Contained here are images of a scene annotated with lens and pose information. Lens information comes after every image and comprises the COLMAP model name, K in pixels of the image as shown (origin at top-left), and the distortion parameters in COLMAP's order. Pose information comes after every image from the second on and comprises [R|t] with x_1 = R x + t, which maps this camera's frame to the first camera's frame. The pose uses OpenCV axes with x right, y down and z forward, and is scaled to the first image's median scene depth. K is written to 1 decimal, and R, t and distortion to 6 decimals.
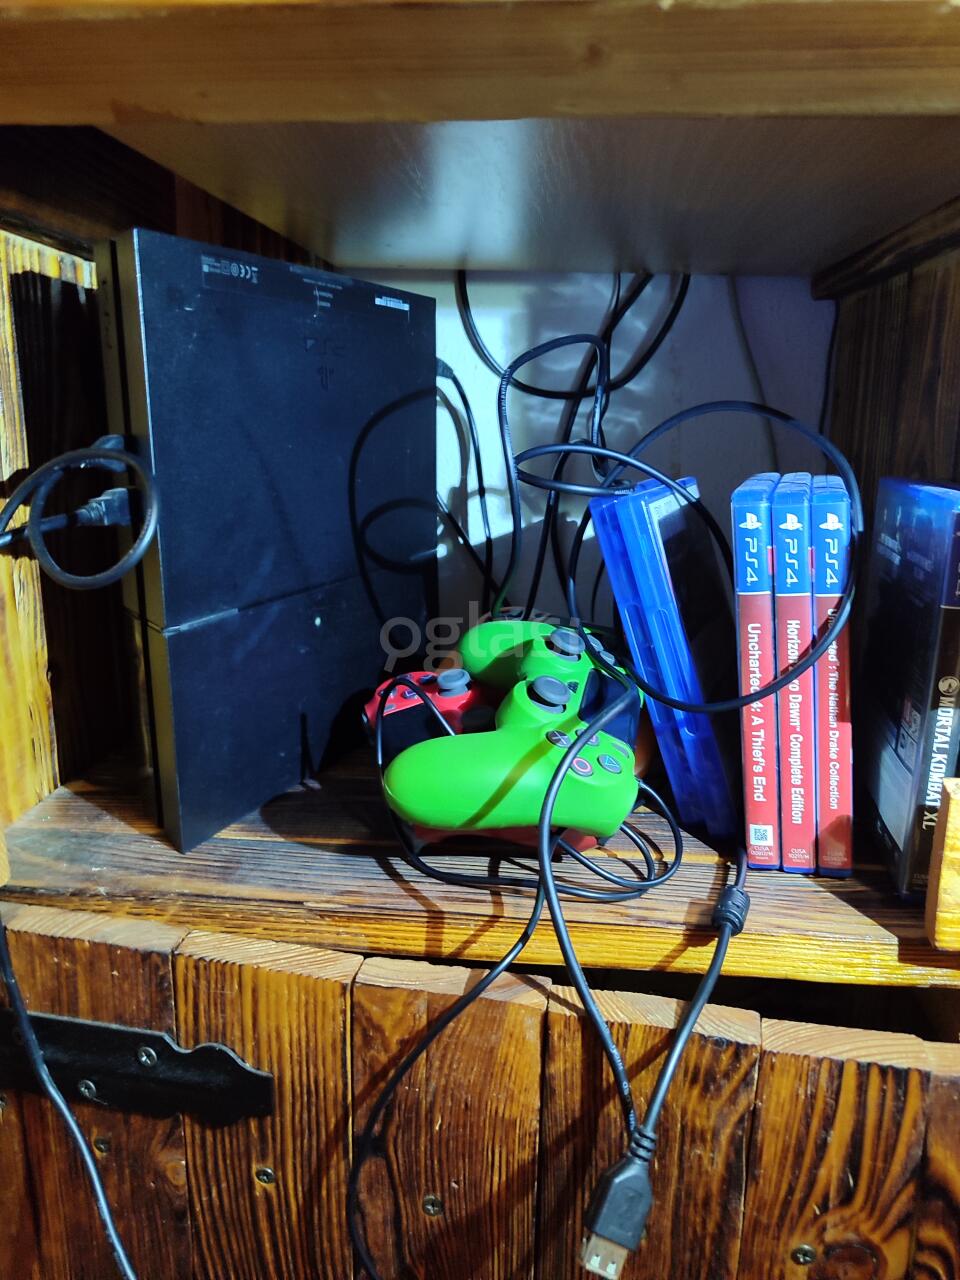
lens RADIAL K [[925.5, 0, 480.0], [0, 925.5, 640.0], [0, 0, 1]] dist [-0.027670, 0.010770]
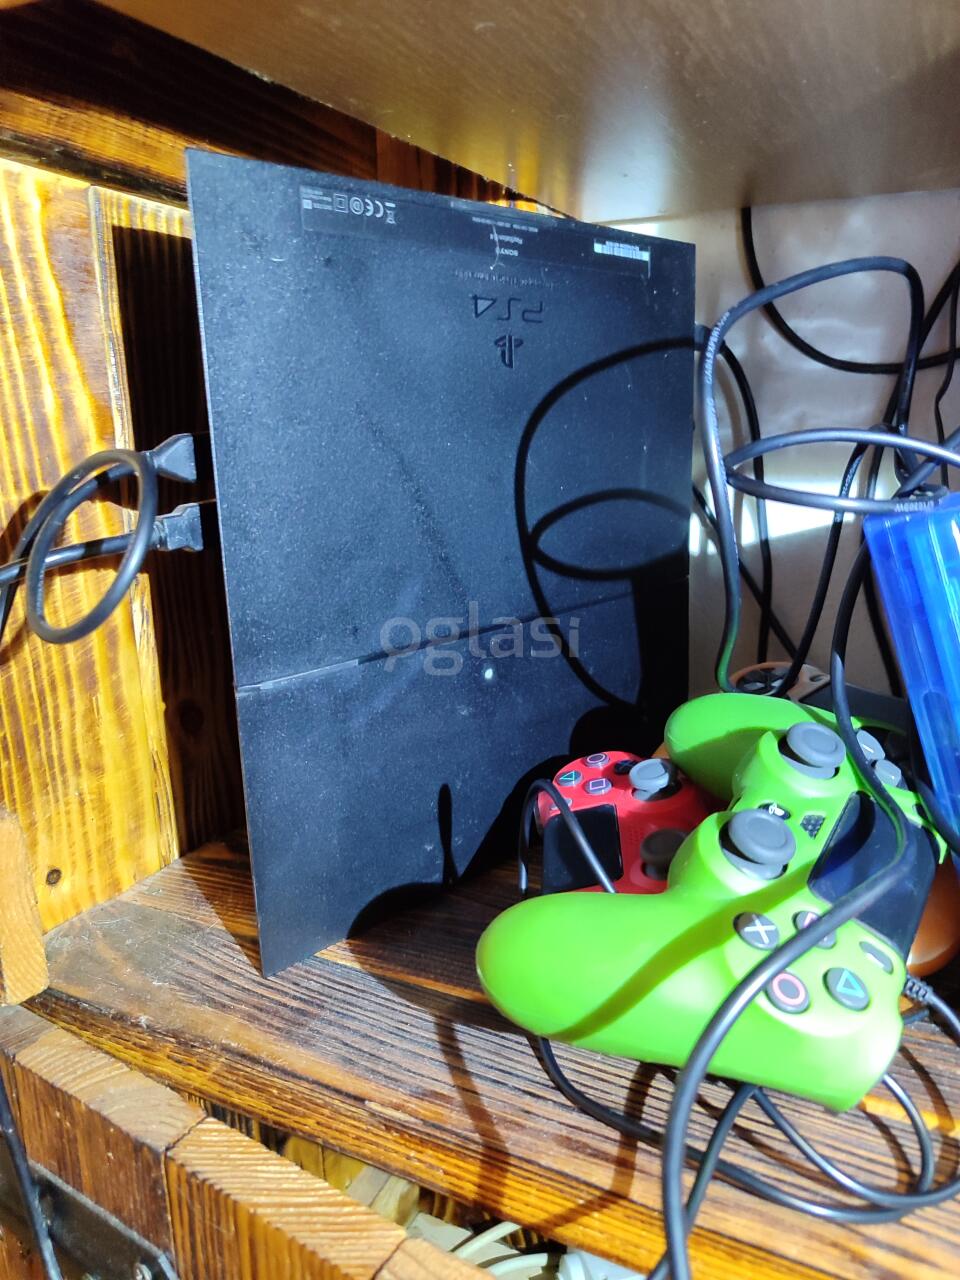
lens RADIAL K [[925.5, 0, 480.0], [0, 925.5, 640.0], [0, 0, 1]] dist [-0.027670, 0.010770]
pose [[0.930286, 0.047989, -0.363681, 0.119854], [-0.050010, 0.998741, 0.003864, -0.065821], [0.363409, 0.014593, 0.931515, 0.376885]]
